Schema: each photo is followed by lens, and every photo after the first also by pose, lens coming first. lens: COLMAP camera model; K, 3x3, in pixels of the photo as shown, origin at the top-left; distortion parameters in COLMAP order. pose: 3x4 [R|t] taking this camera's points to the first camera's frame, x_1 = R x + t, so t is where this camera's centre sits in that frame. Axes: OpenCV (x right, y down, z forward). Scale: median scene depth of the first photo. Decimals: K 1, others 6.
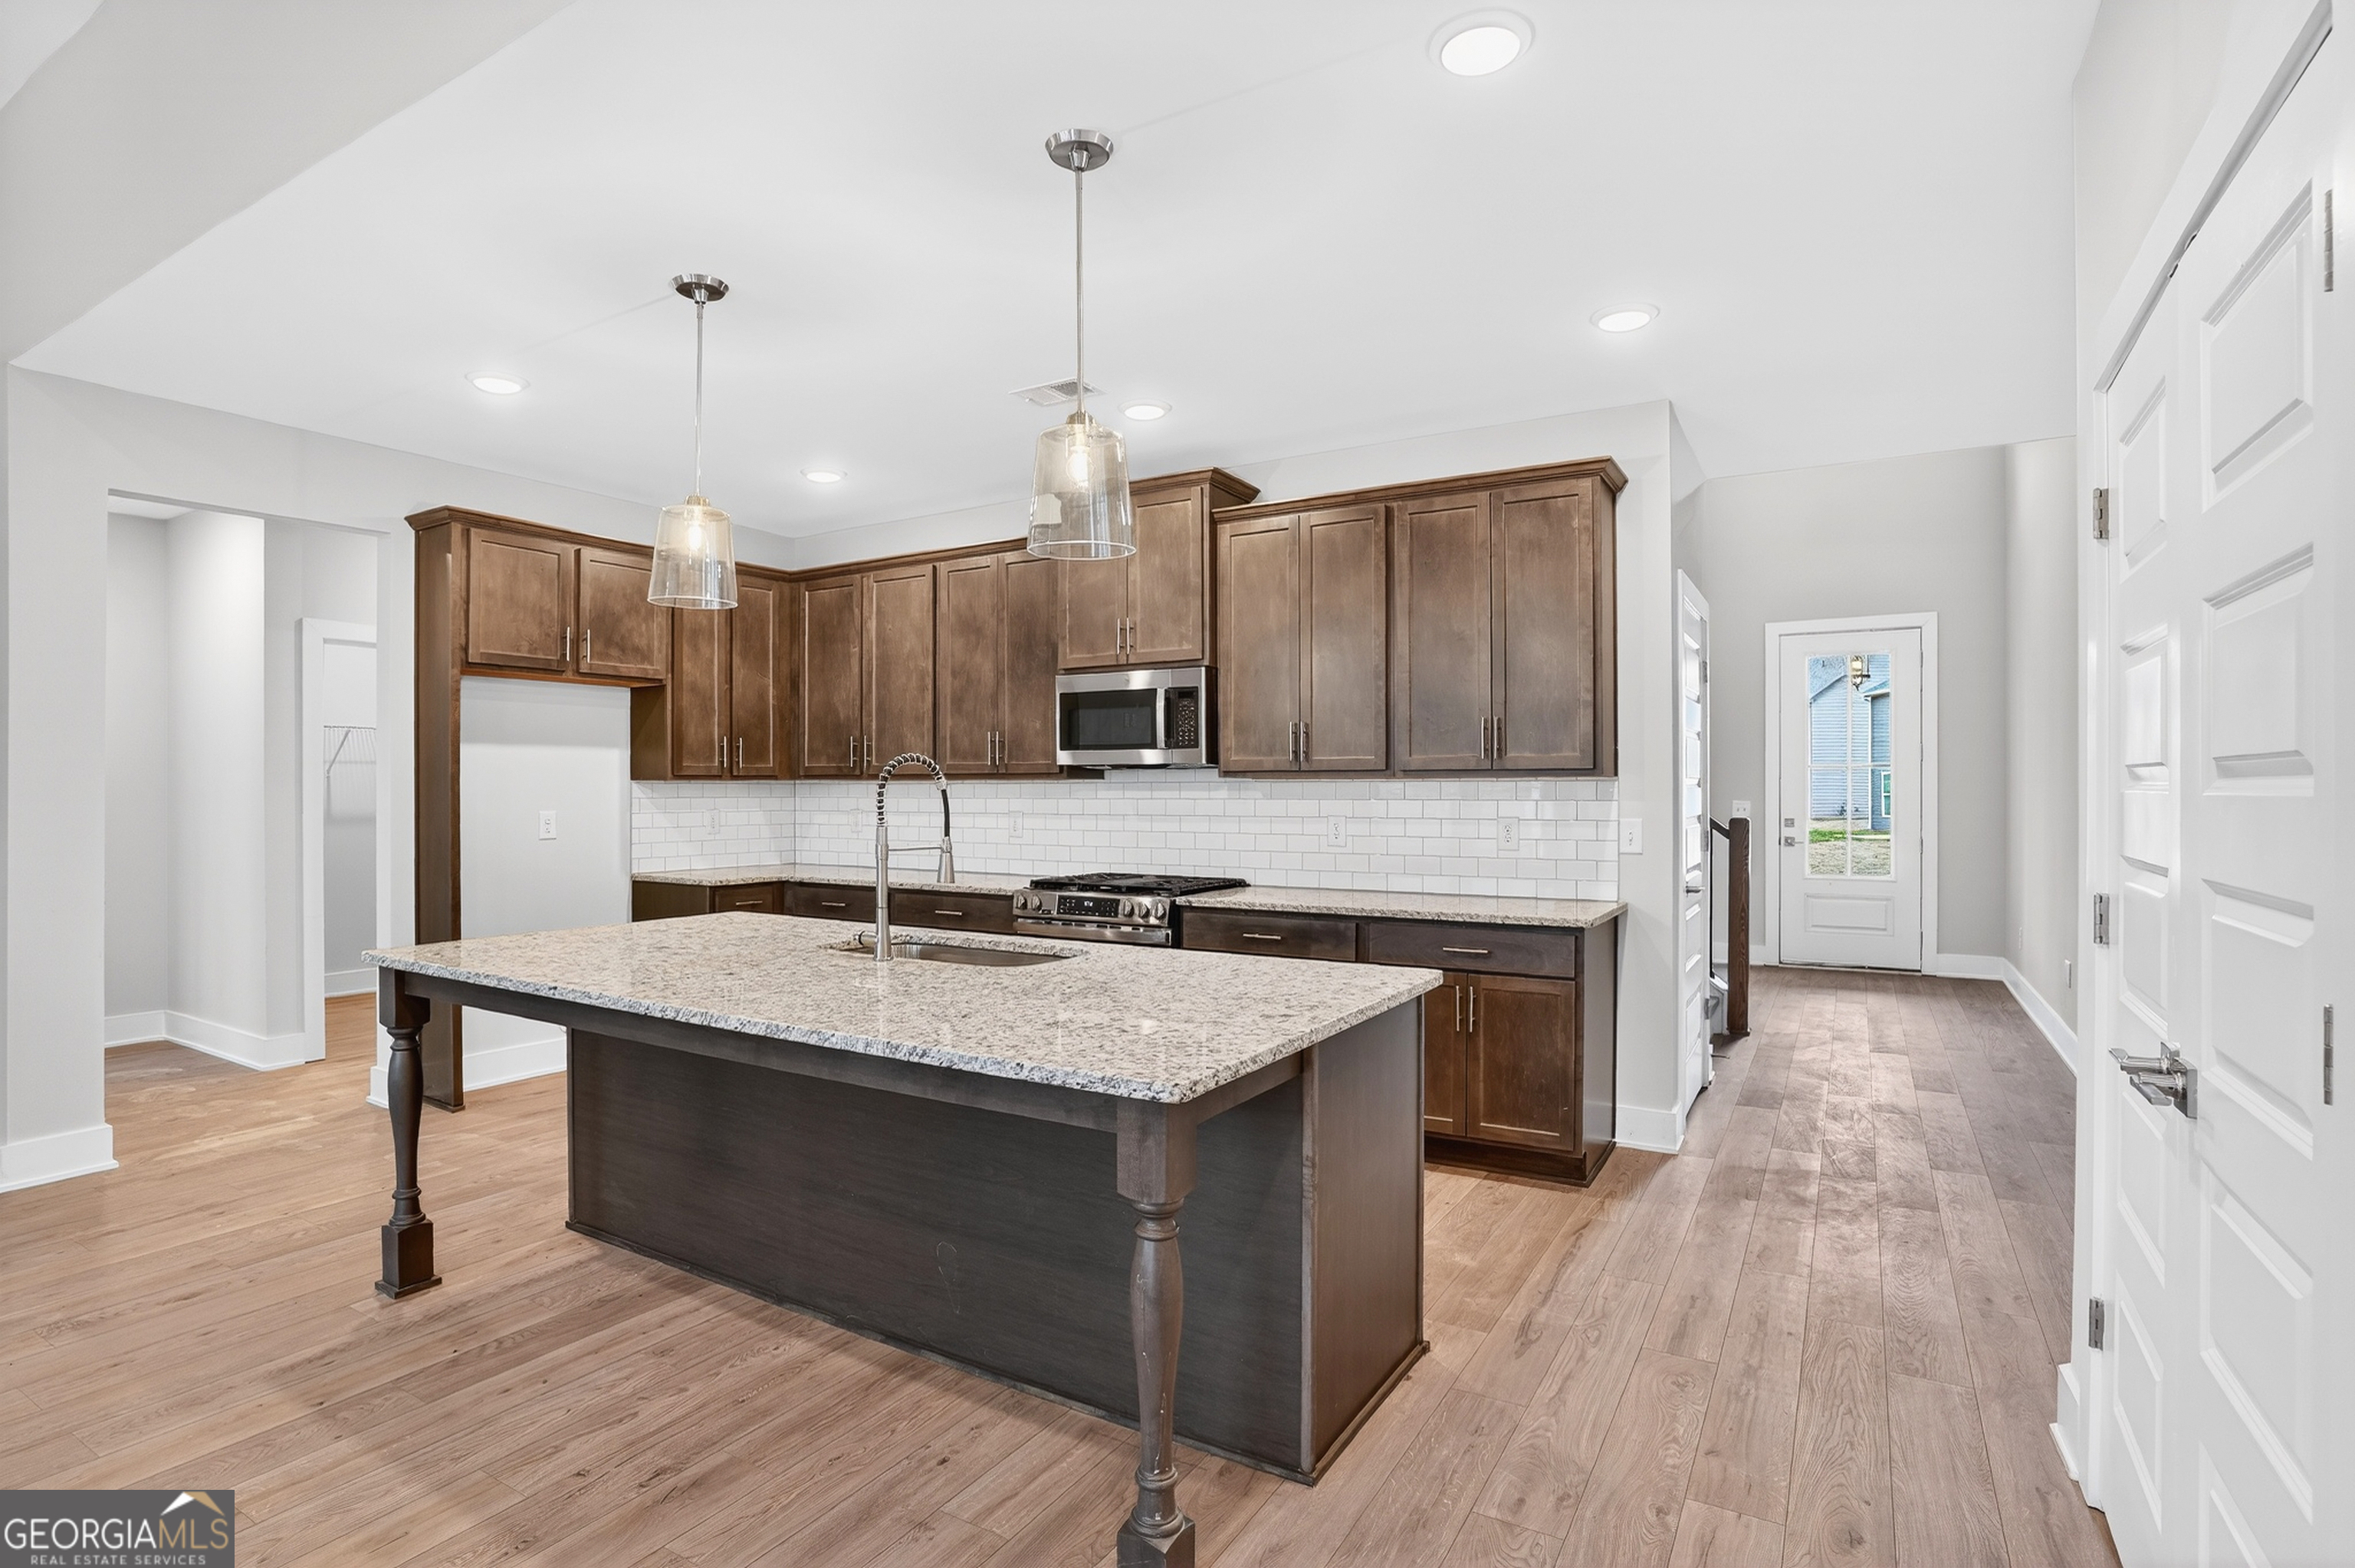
lens RADIAL K [[1145.9, 0, 1160.9], [0, 1145.9, 782.6], [0, 0, 1]] dist [-0.047447, 0.009677]
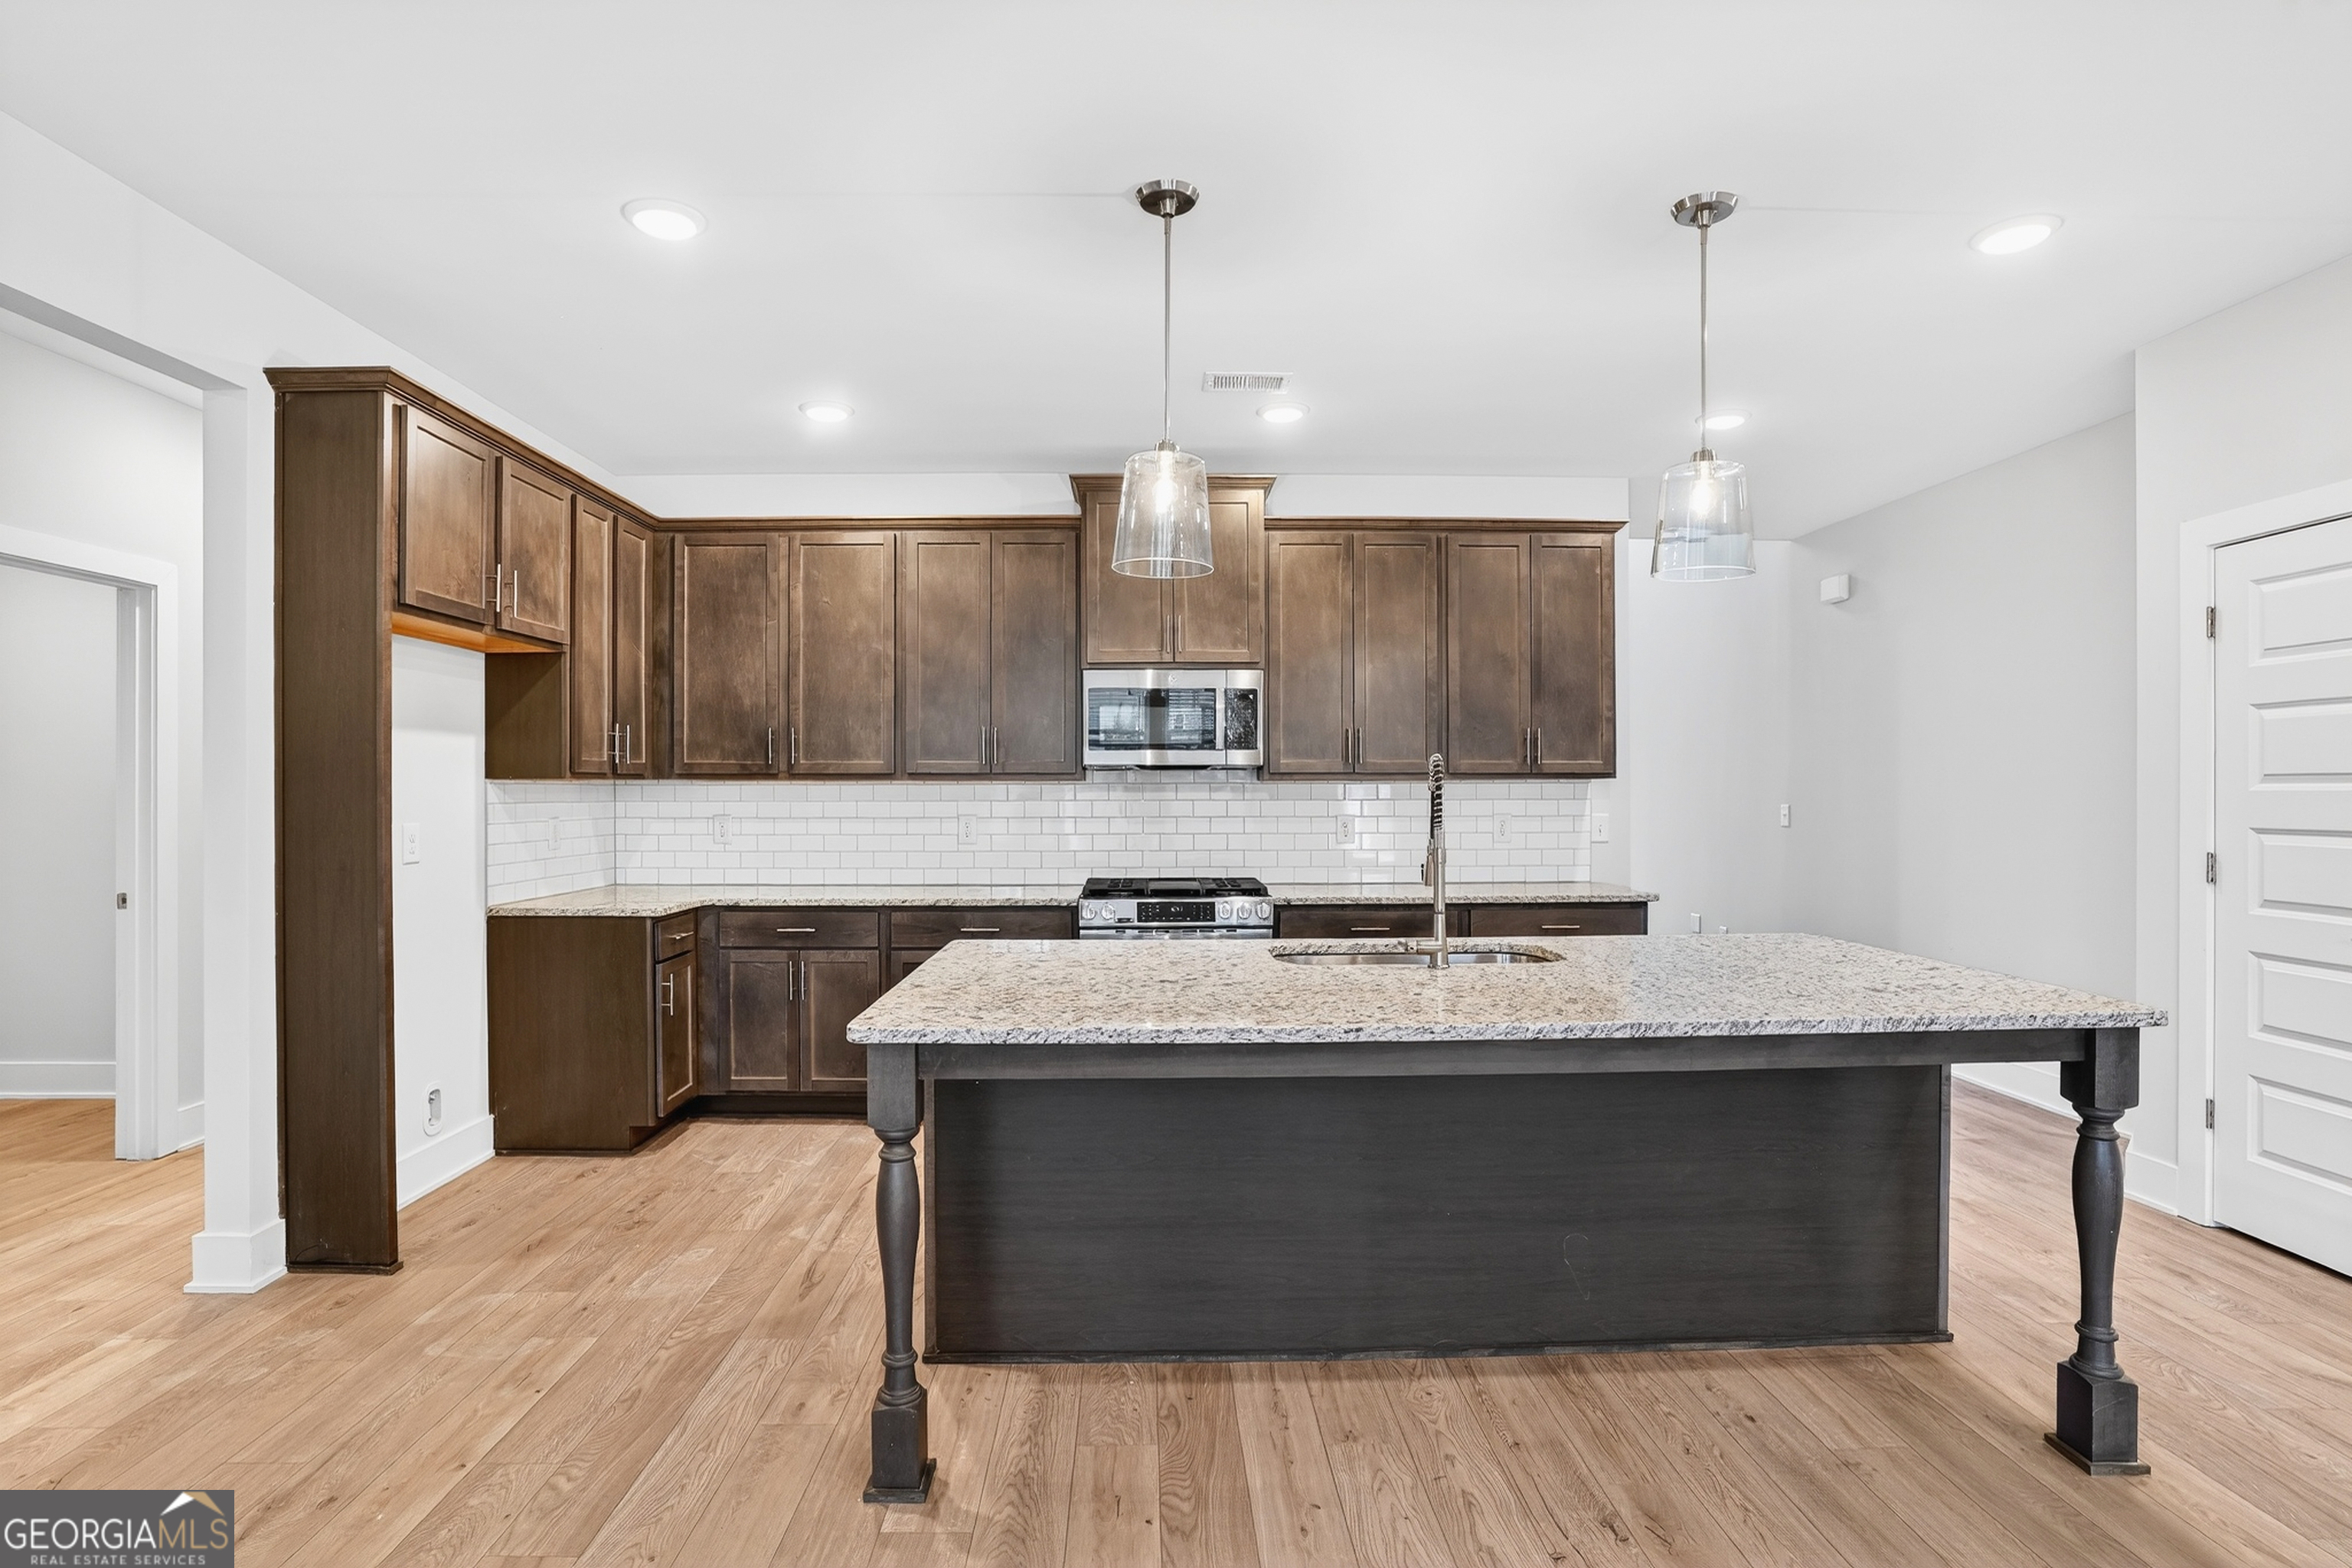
lens RADIAL K [[1144.6, 0, 1159.7], [0, 1144.6, 778.9], [0, 0, 1]] dist [-0.047447, 0.009677]
pose [[0.846202, 0.002589, 0.532856, -0.572091], [-0.000234, 0.999990, -0.004487, 0.000517], [-0.532862, 0.003672, 0.846194, 0.185834]]
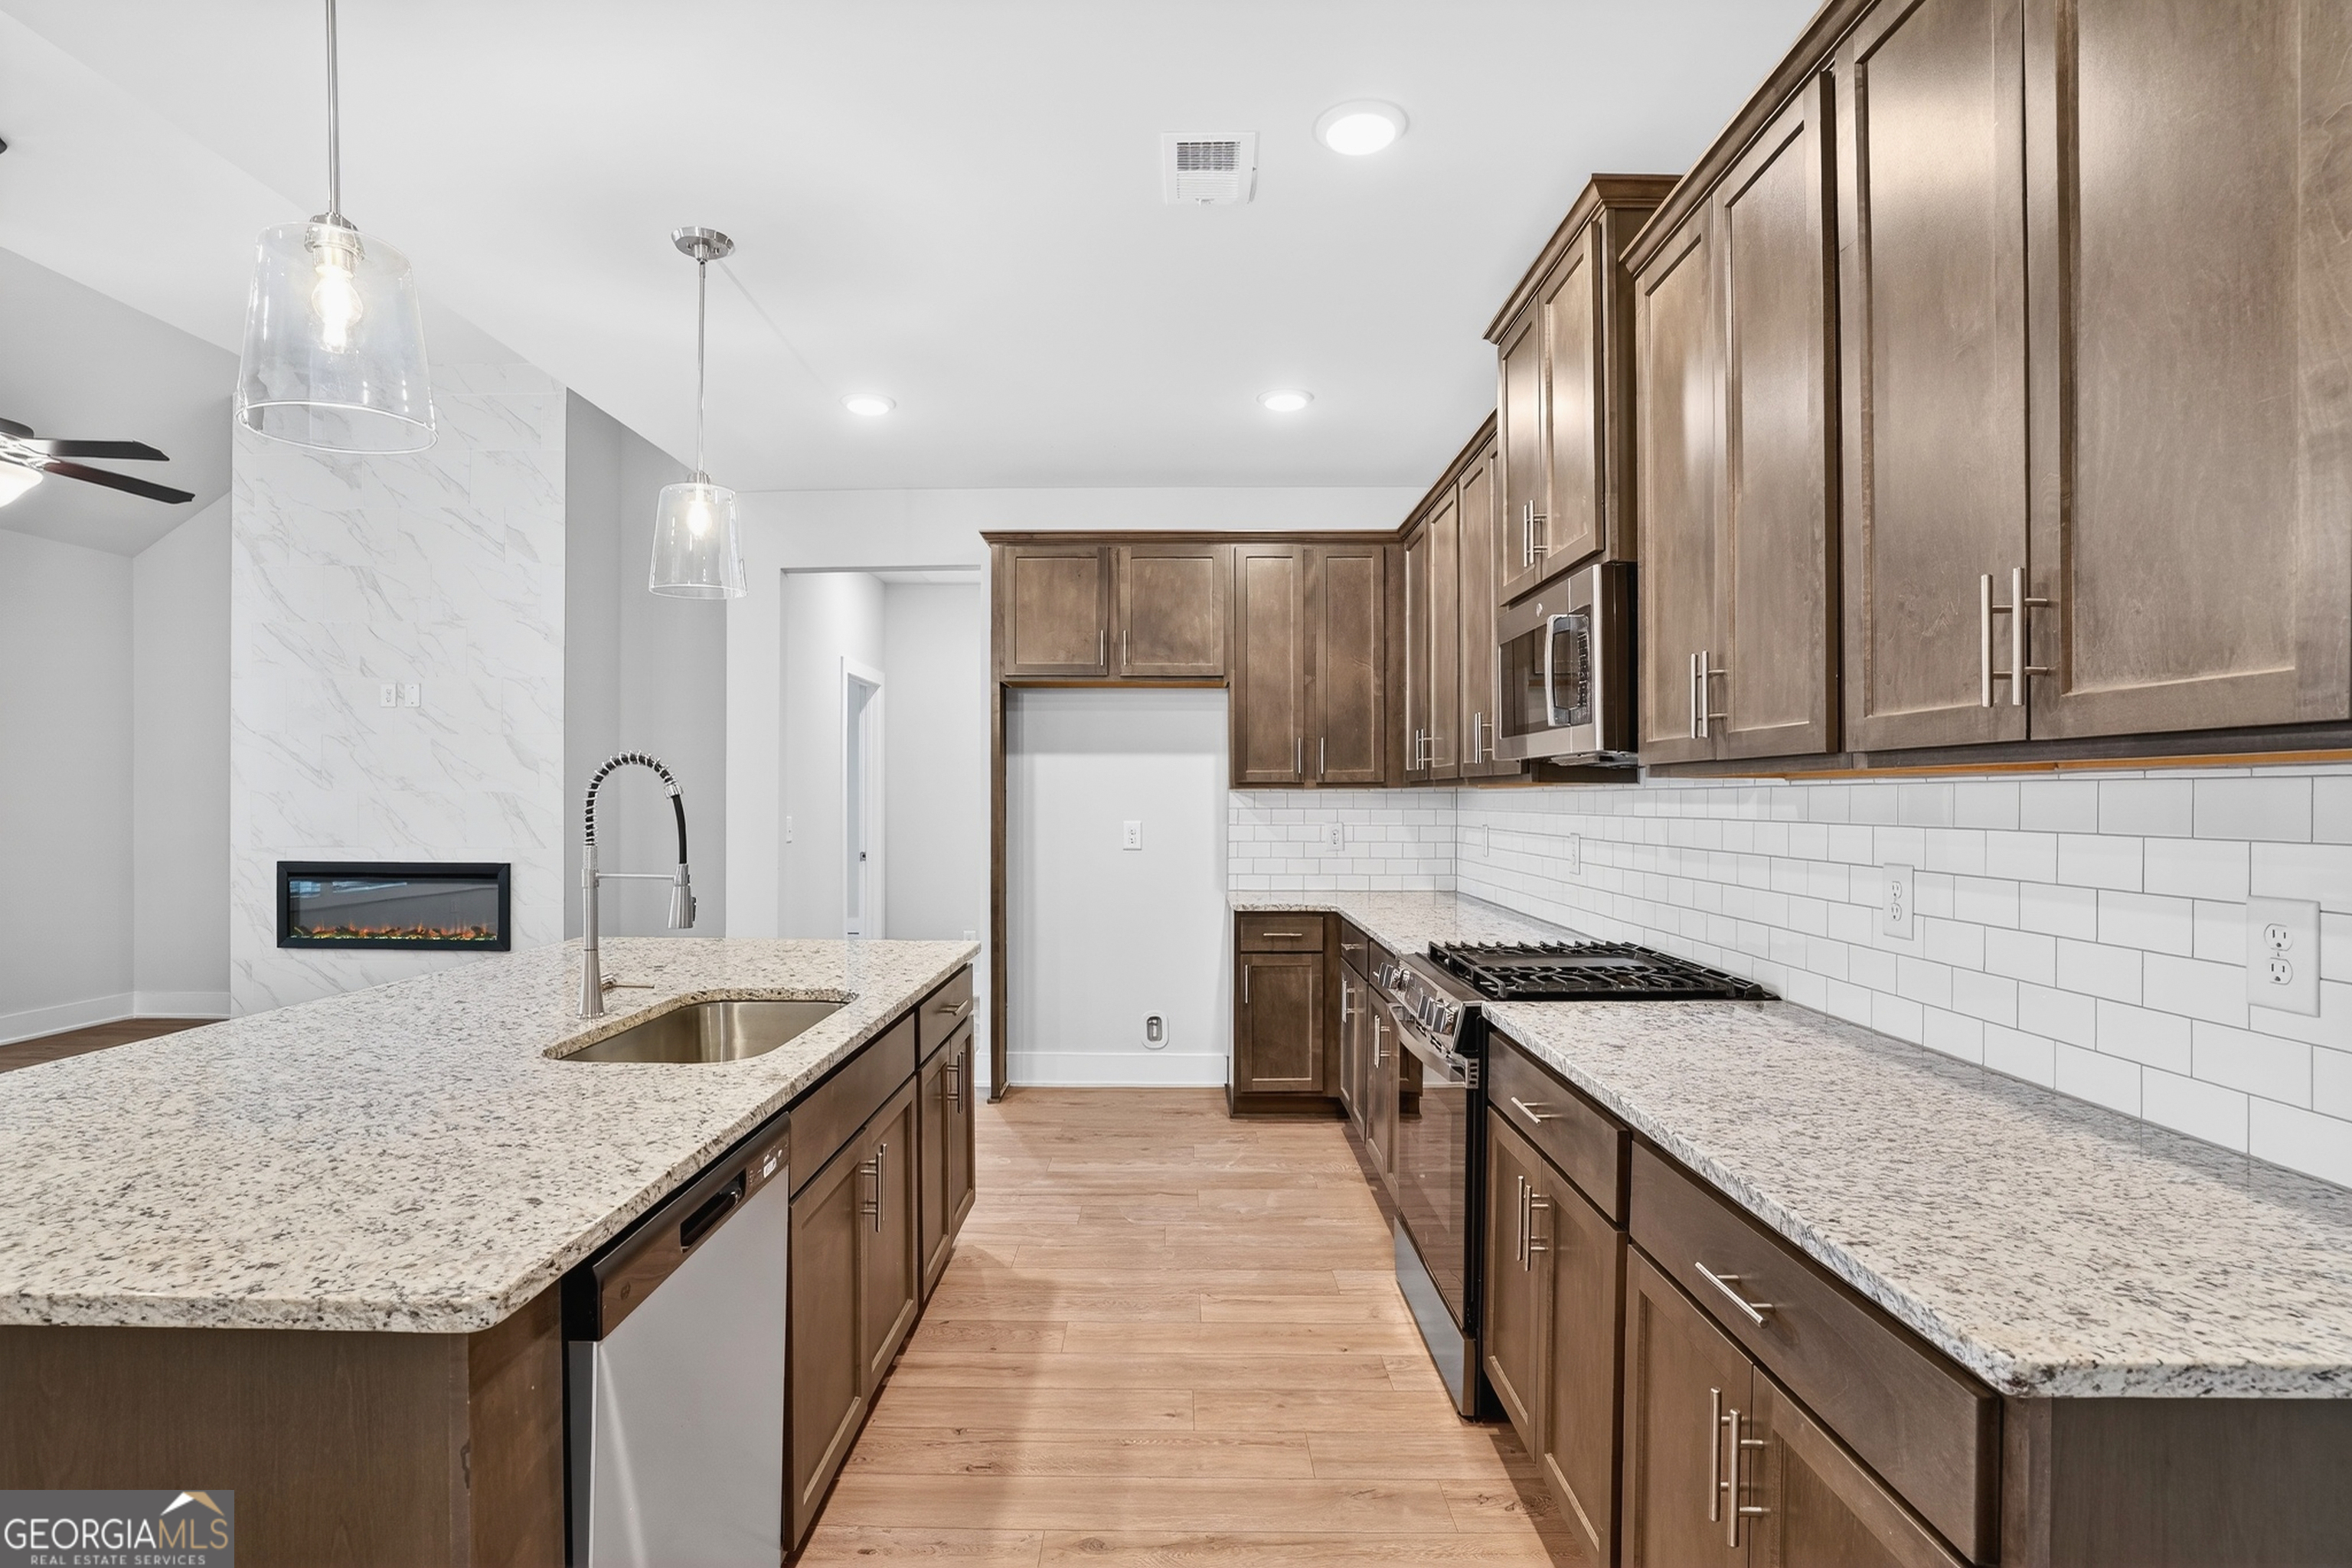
lens RADIAL K [[1144.6, 0, 1175.8], [0, 1144.6, 795.5], [0, 0, 1]] dist [-0.047447, 0.009677]
pose [[0.516784, 0.000518, -0.856116, 0.358070], [0.002924, 0.999993, 0.002370, 0.000632], [0.856111, -0.003728, 0.516779, 0.569943]]
